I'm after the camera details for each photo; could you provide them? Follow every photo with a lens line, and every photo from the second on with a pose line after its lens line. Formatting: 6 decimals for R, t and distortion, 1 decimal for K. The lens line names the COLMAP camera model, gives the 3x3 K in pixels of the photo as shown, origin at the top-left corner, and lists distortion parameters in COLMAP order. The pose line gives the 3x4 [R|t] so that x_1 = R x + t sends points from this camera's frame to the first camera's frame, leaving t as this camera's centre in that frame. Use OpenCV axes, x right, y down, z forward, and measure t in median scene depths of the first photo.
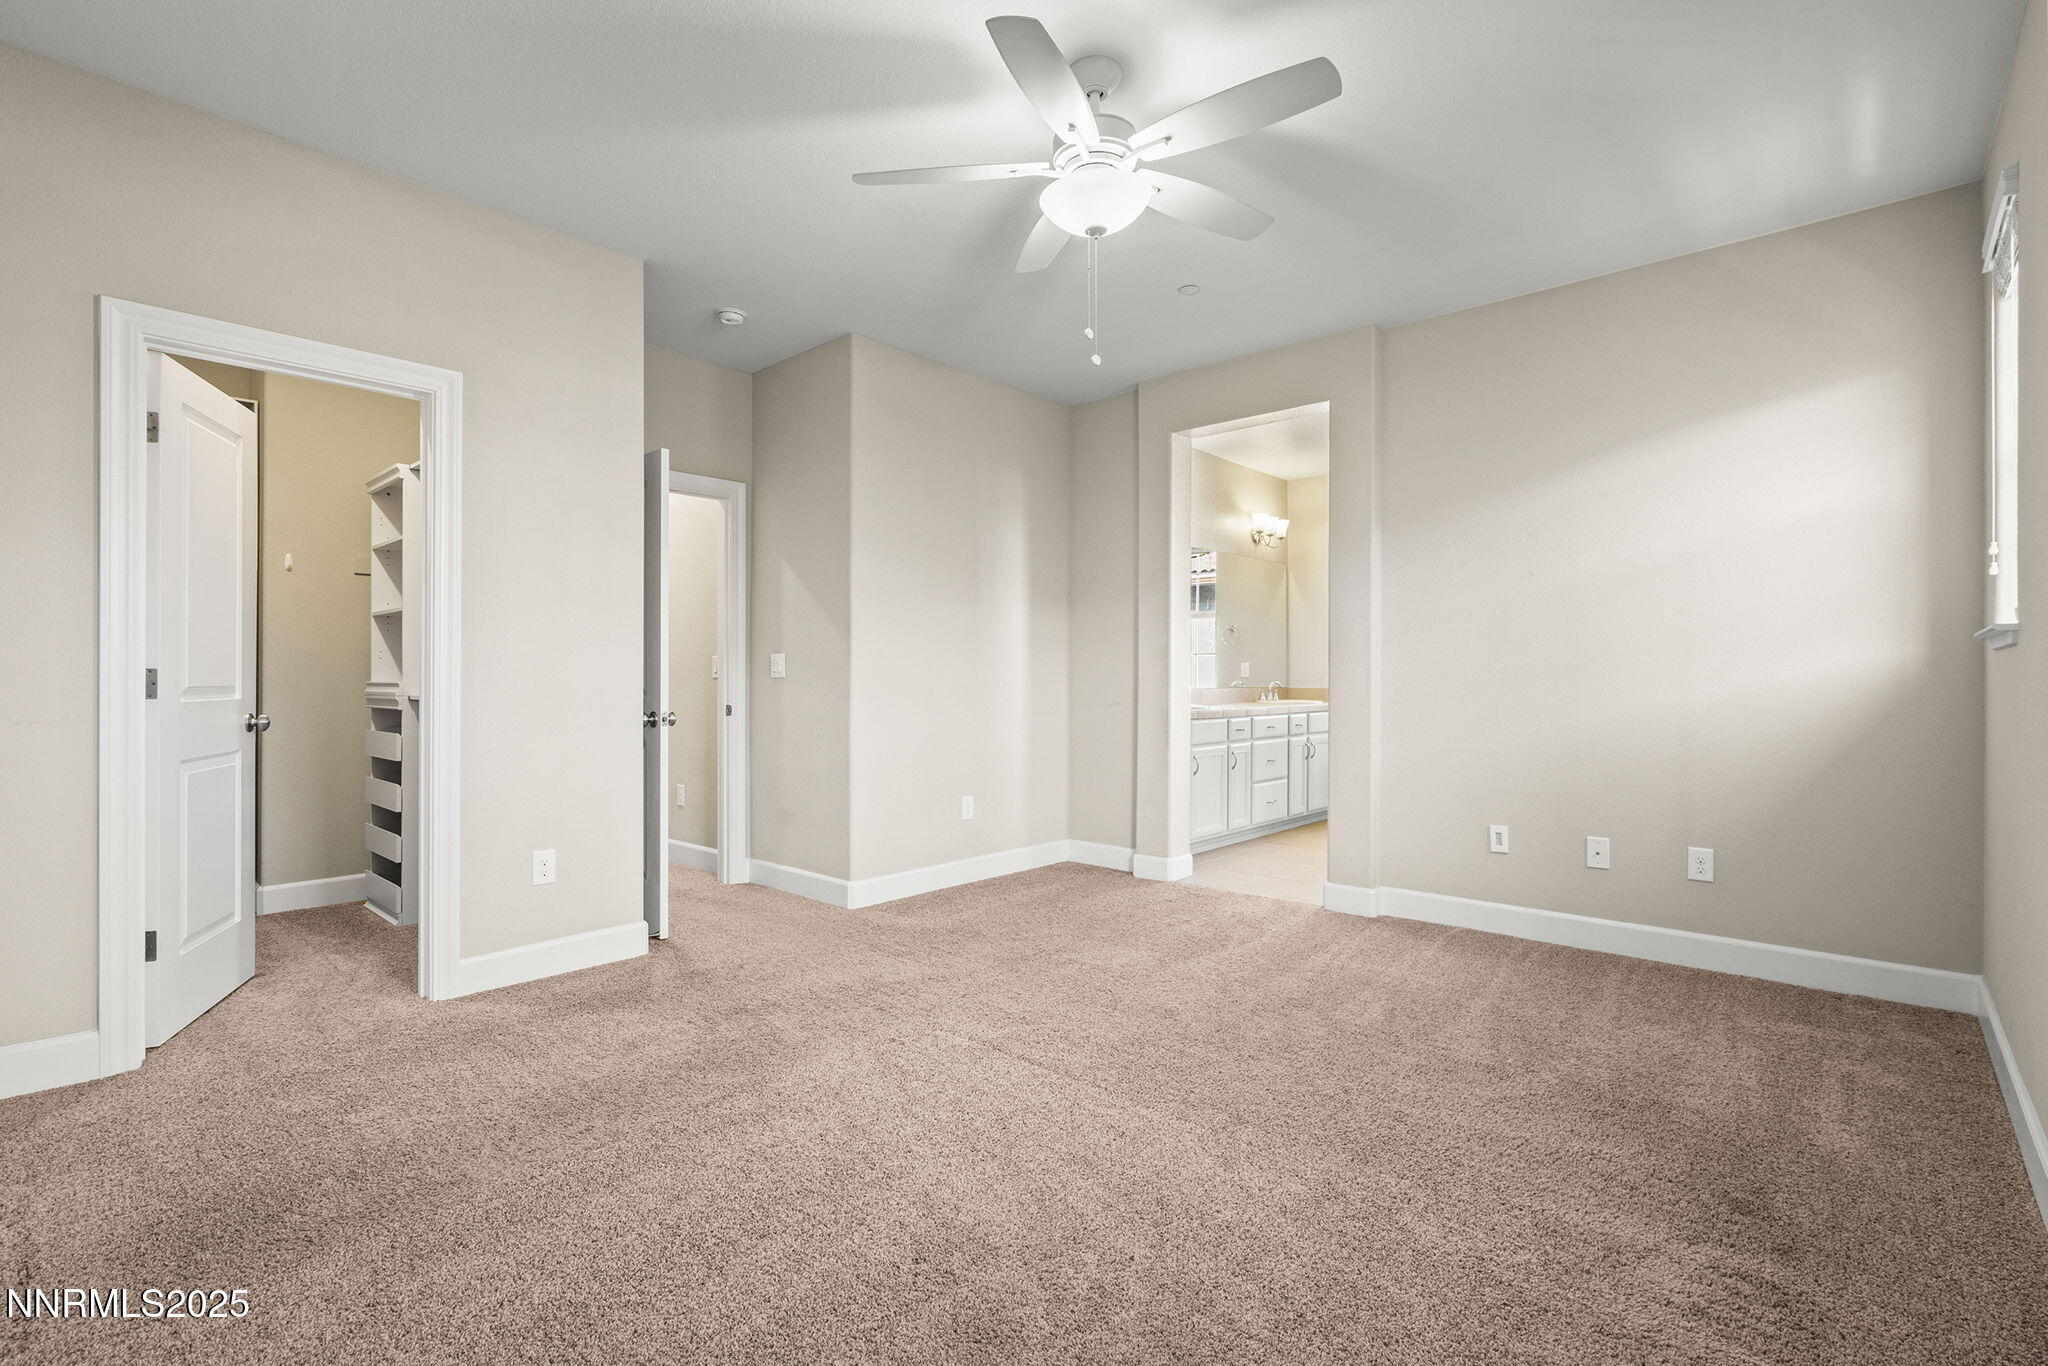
lens RADIAL K [[946.5, 0, 1032.1], [0, 946.5, 678.3], [0, 0, 1]] dist [0.004542, -0.000187]
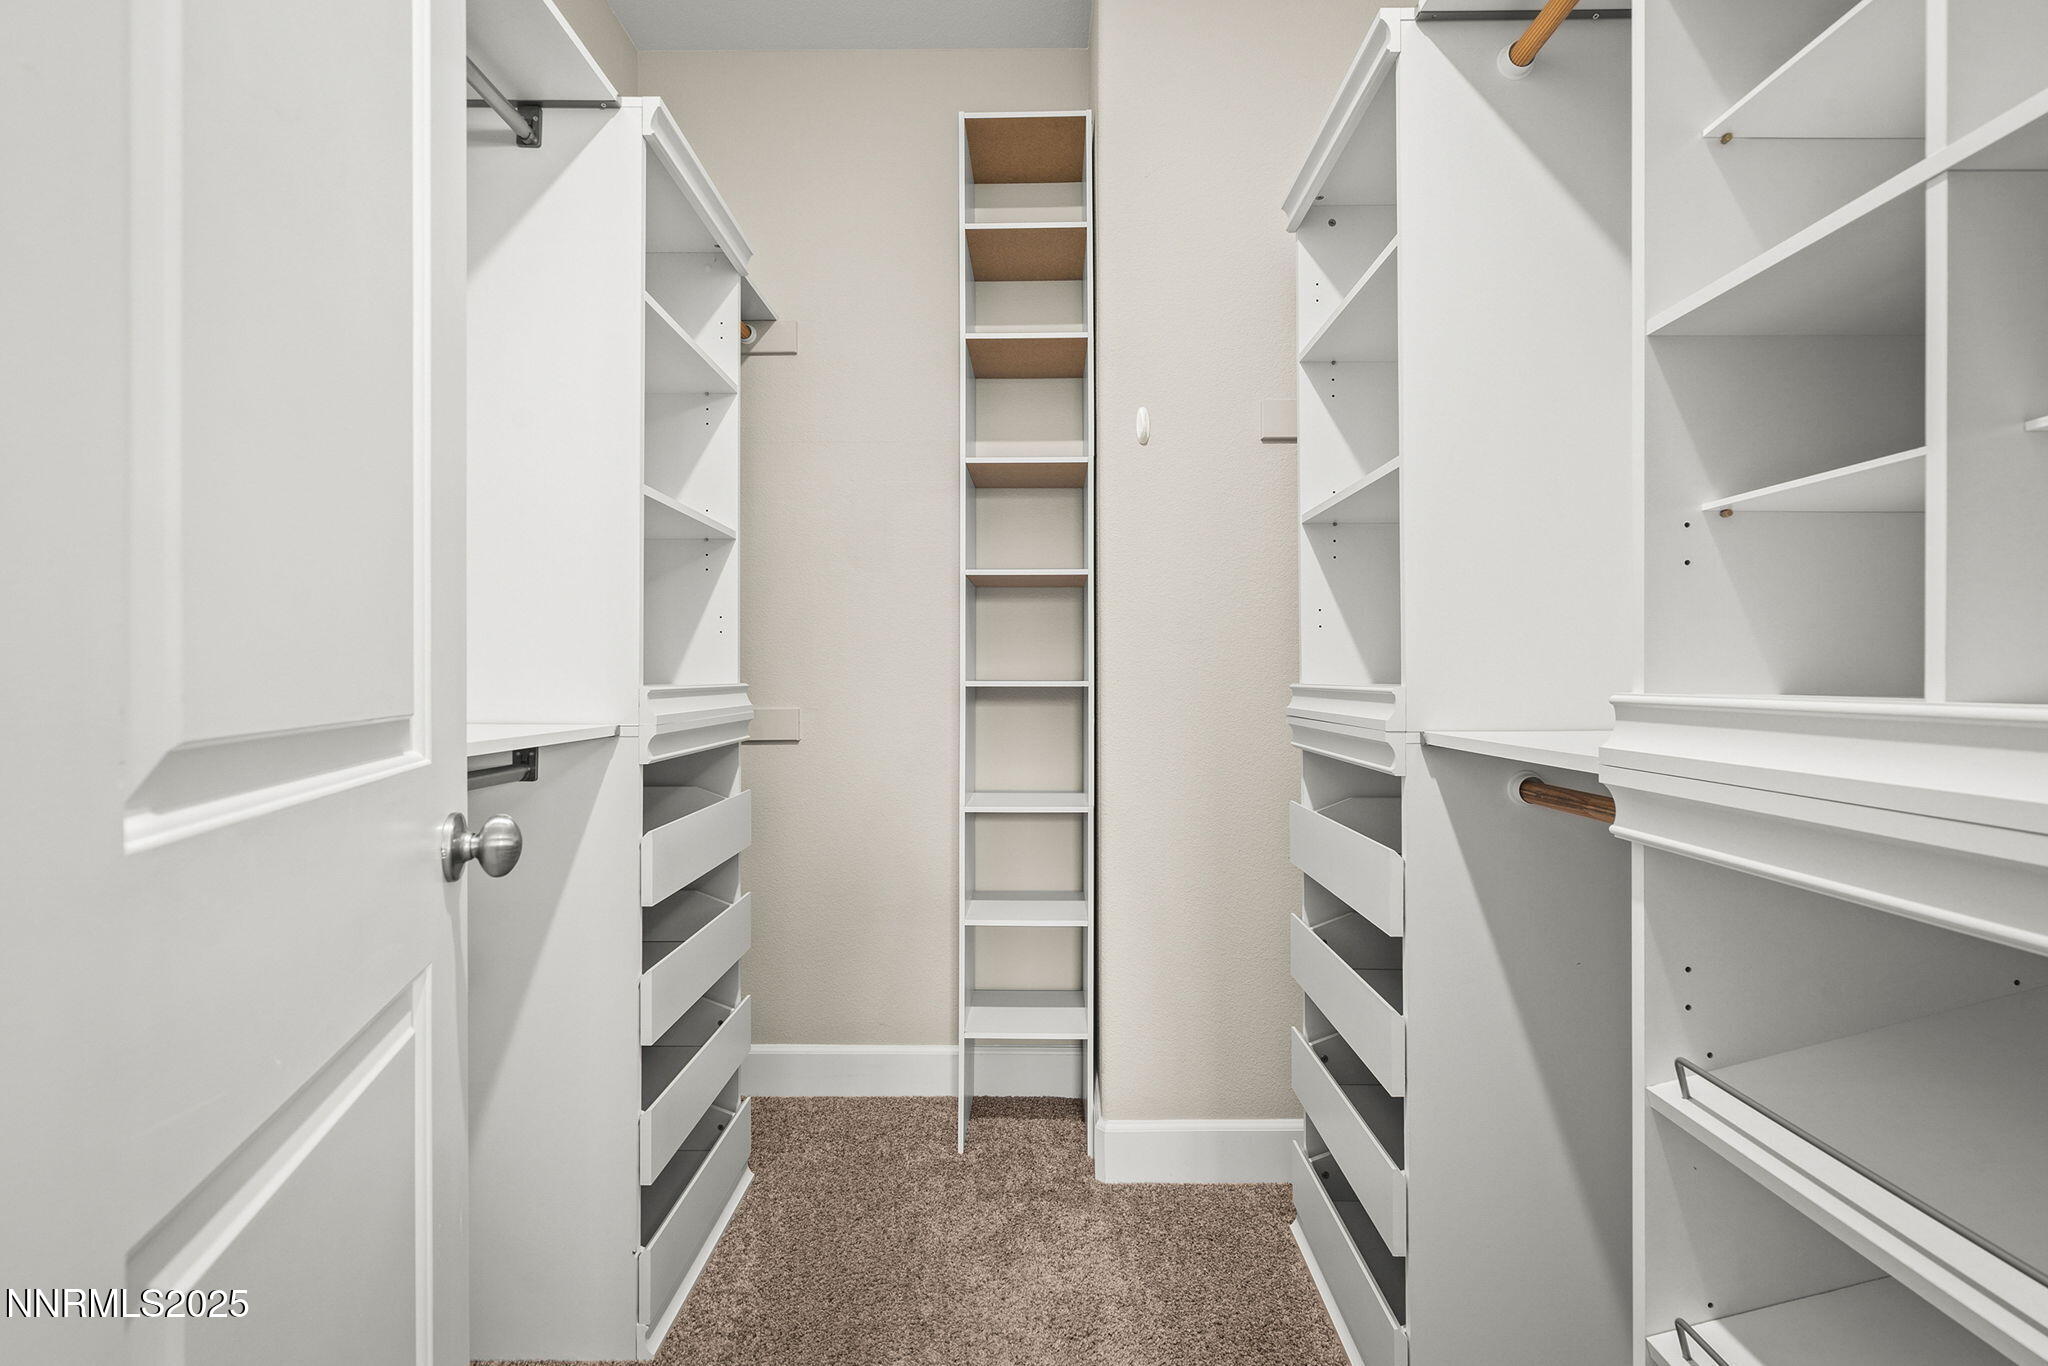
lens RADIAL K [[946.5, 0, 1022.6], [0, 946.5, 678.7], [0, 0, 1]] dist [0.004542, -0.000187]
pose [[0.665146, -0.002756, -0.746708, -0.478331], [0.007406, 0.999968, 0.002906, -0.000735], [0.746677, -0.007462, 0.665145, 0.649031]]
